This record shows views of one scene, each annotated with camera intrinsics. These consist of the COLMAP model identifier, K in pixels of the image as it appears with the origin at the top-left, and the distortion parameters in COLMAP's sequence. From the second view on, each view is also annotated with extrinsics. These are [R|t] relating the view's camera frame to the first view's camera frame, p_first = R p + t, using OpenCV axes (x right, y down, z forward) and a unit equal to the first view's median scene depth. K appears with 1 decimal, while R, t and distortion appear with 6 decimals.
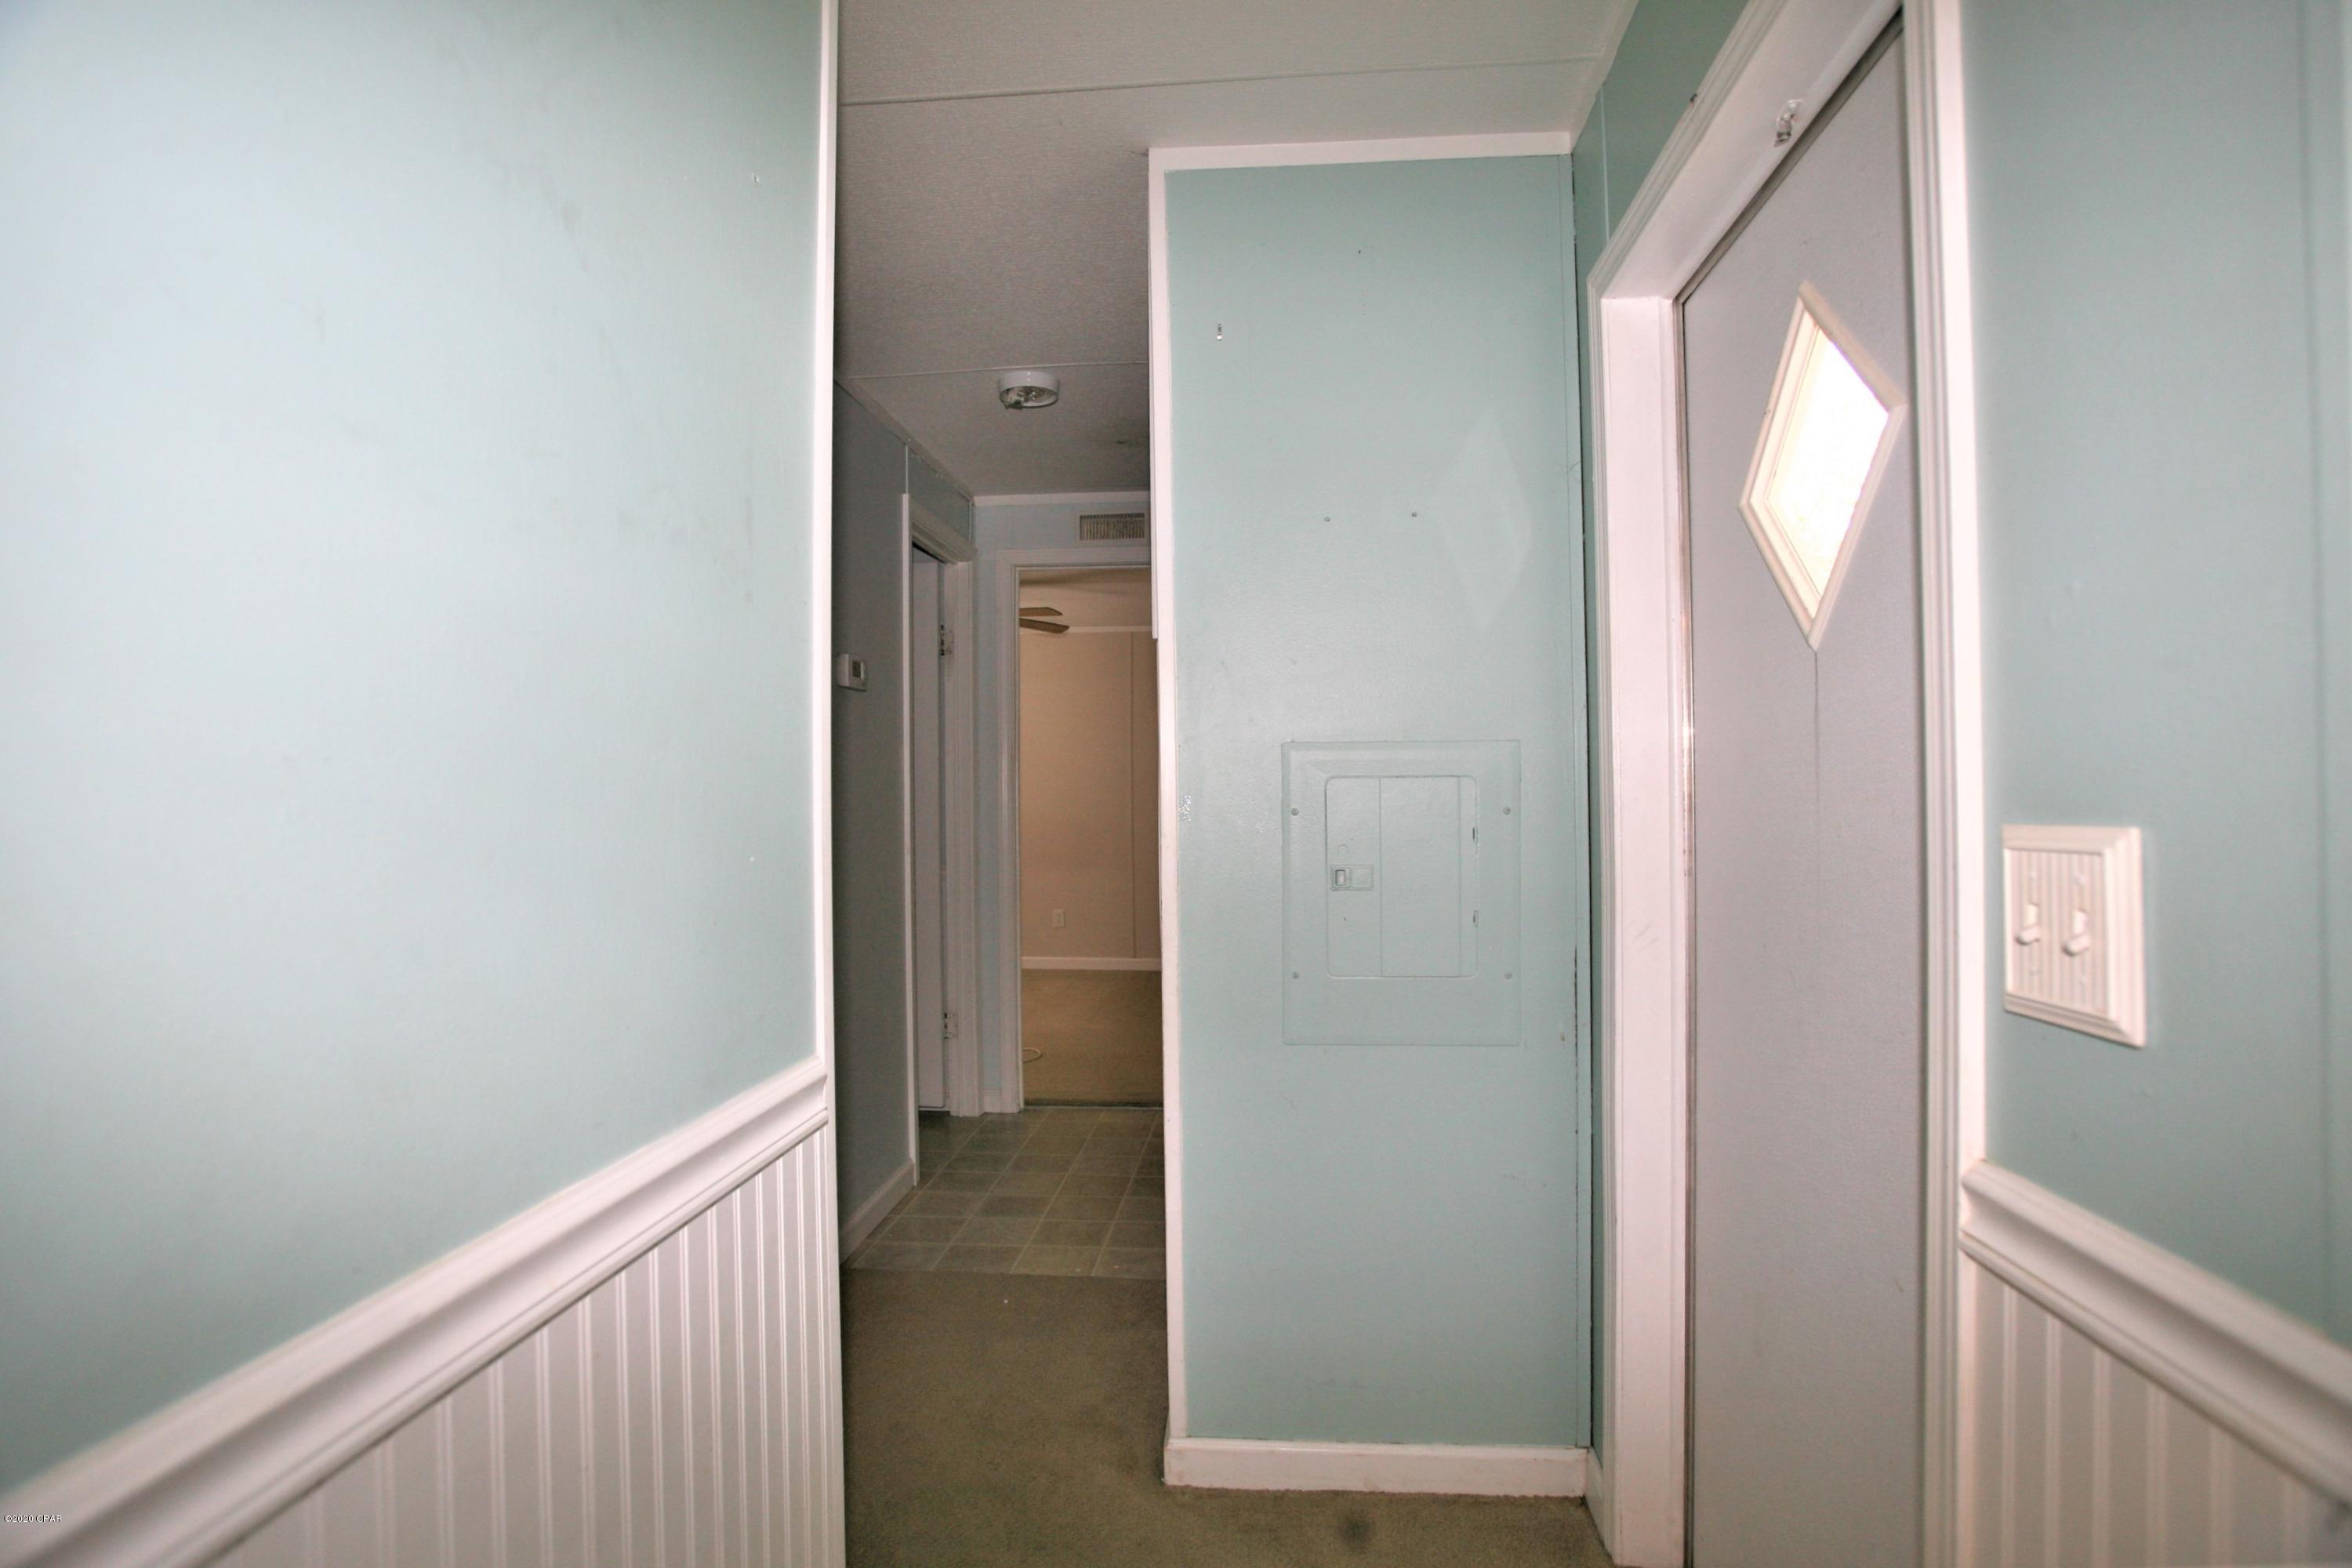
lens RADIAL K [[1078.7, 0, 1185.6], [0, 1078.7, 782.4], [0, 0, 1]] dist [-0.056418, 0.000601]
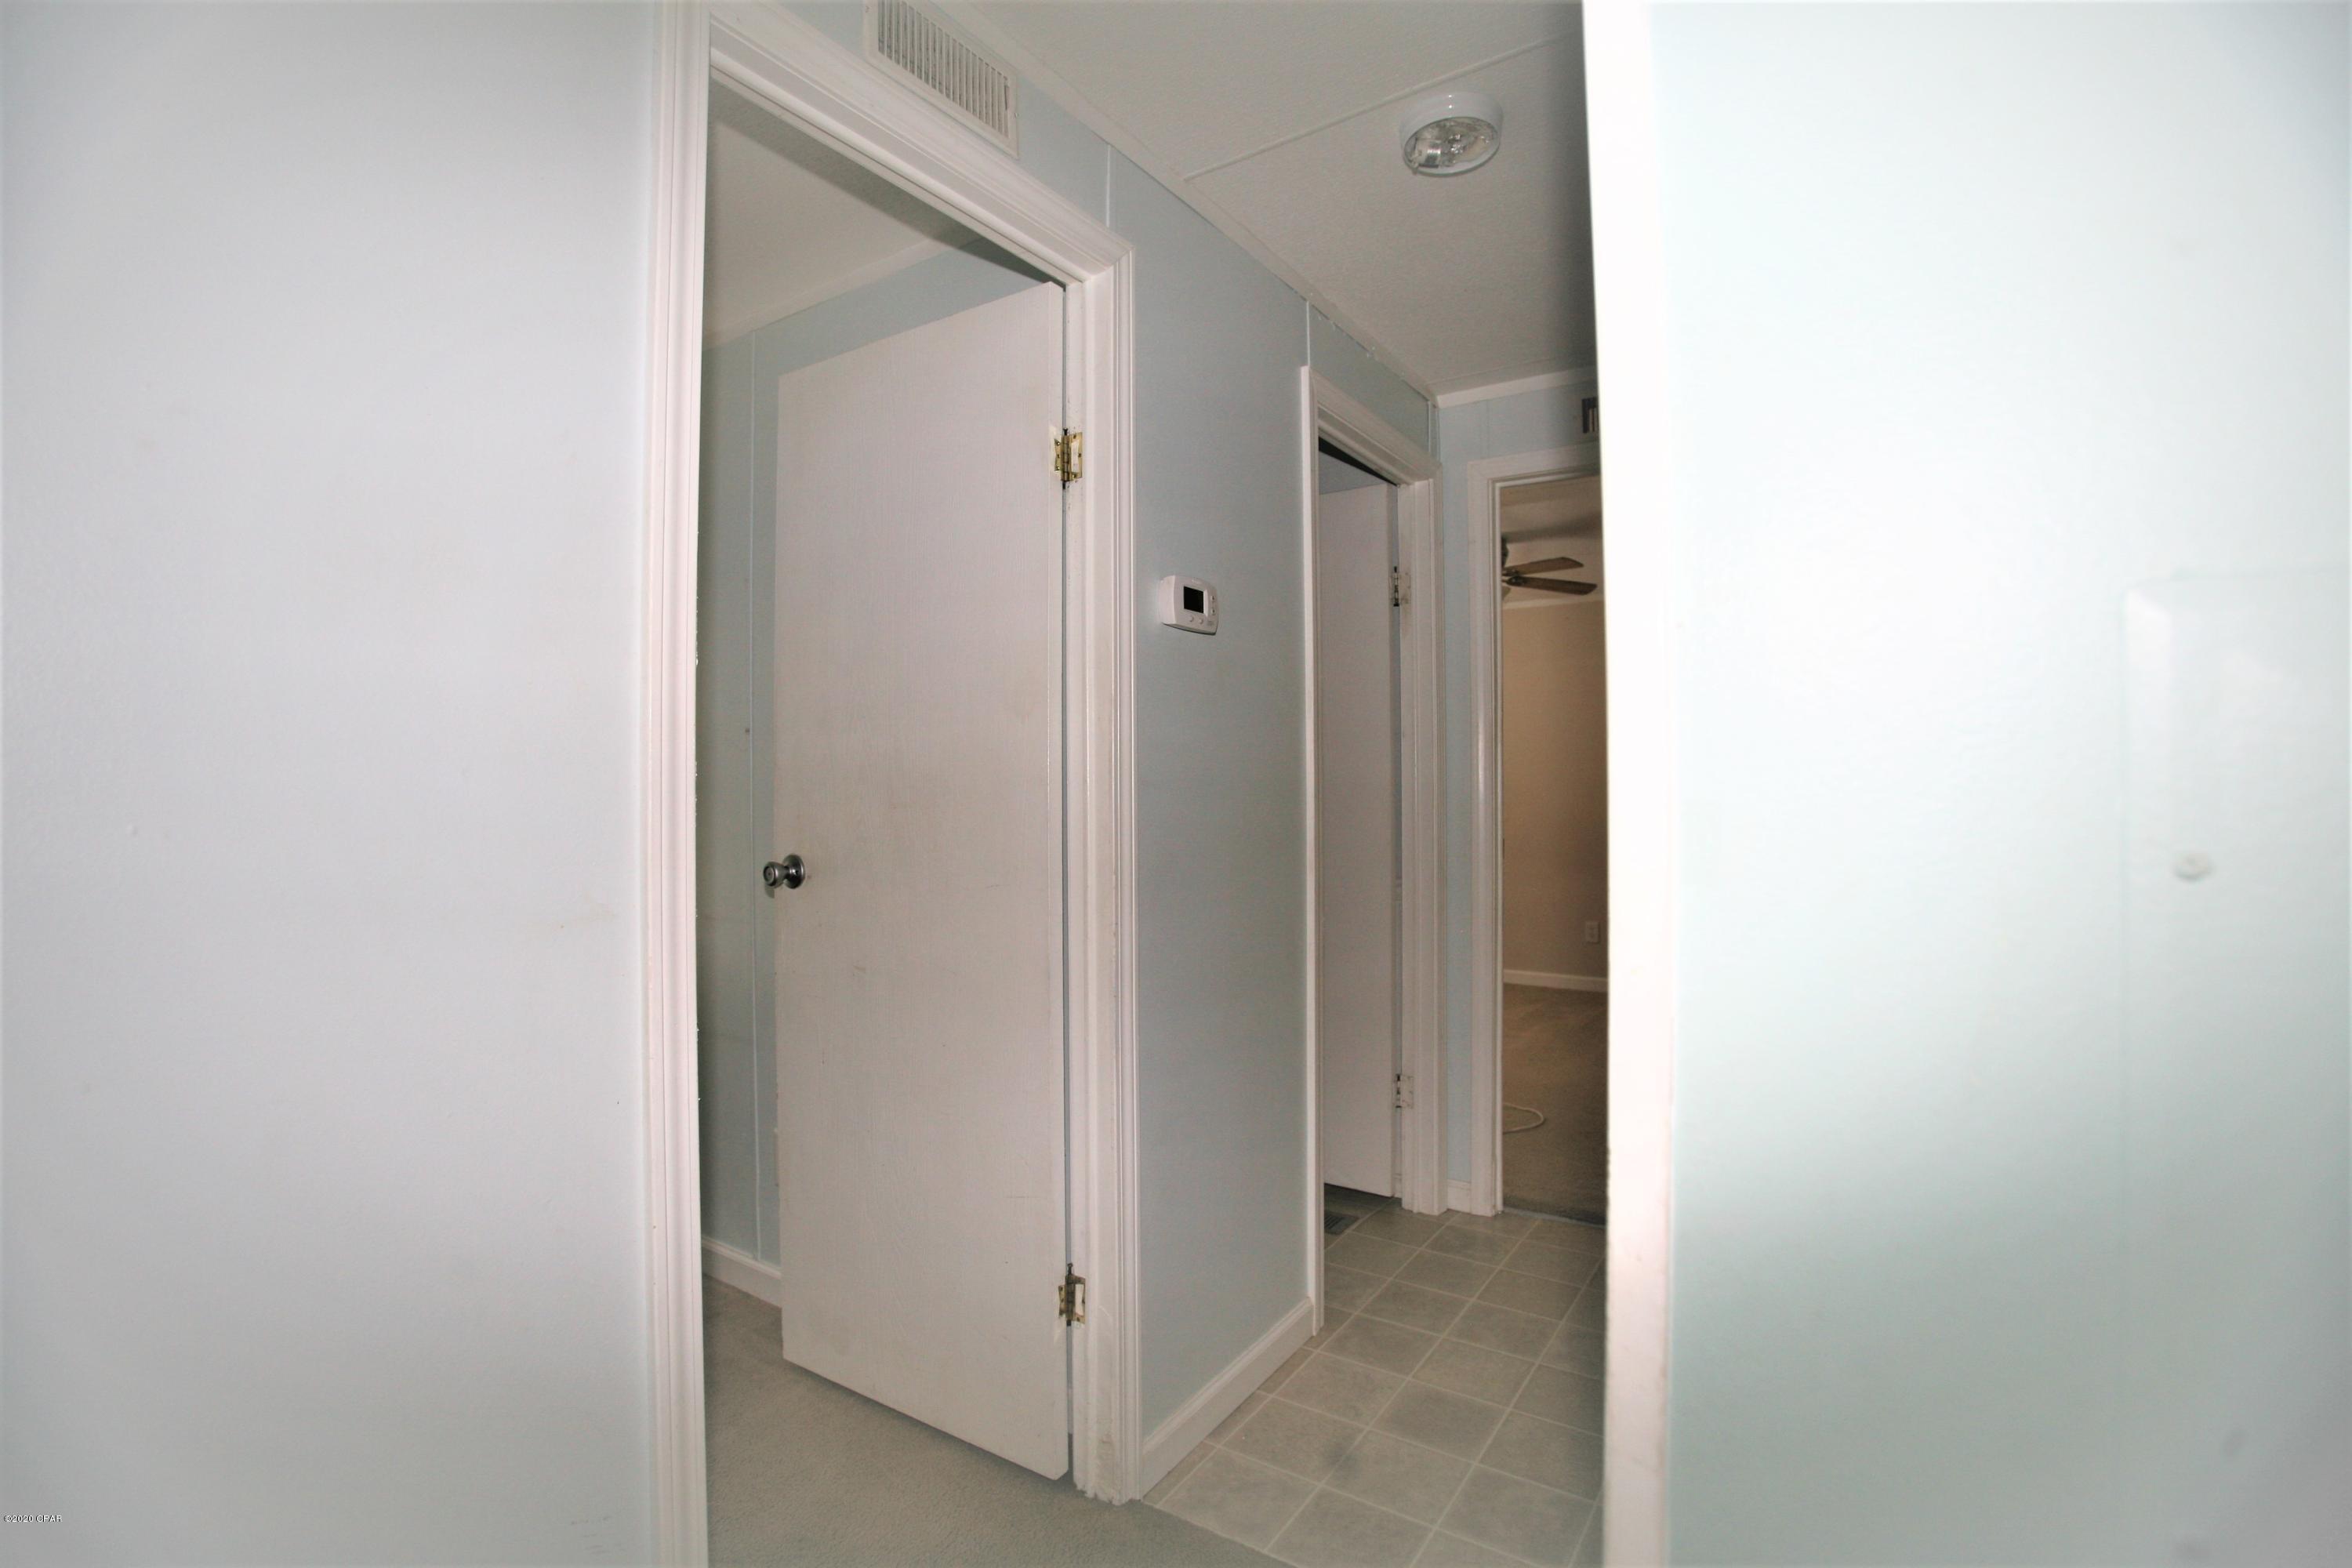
lens RADIAL K [[1078.7, 0, 1166.3], [0, 1078.7, 790.5], [0, 0, 1]] dist [-0.056418, 0.000601]
pose [[0.872444, 0.001891, -0.488710, 0.005198], [0.004829, 0.999910, 0.012489, 0.002805], [0.488690, -0.013256, 0.872357, 0.258386]]
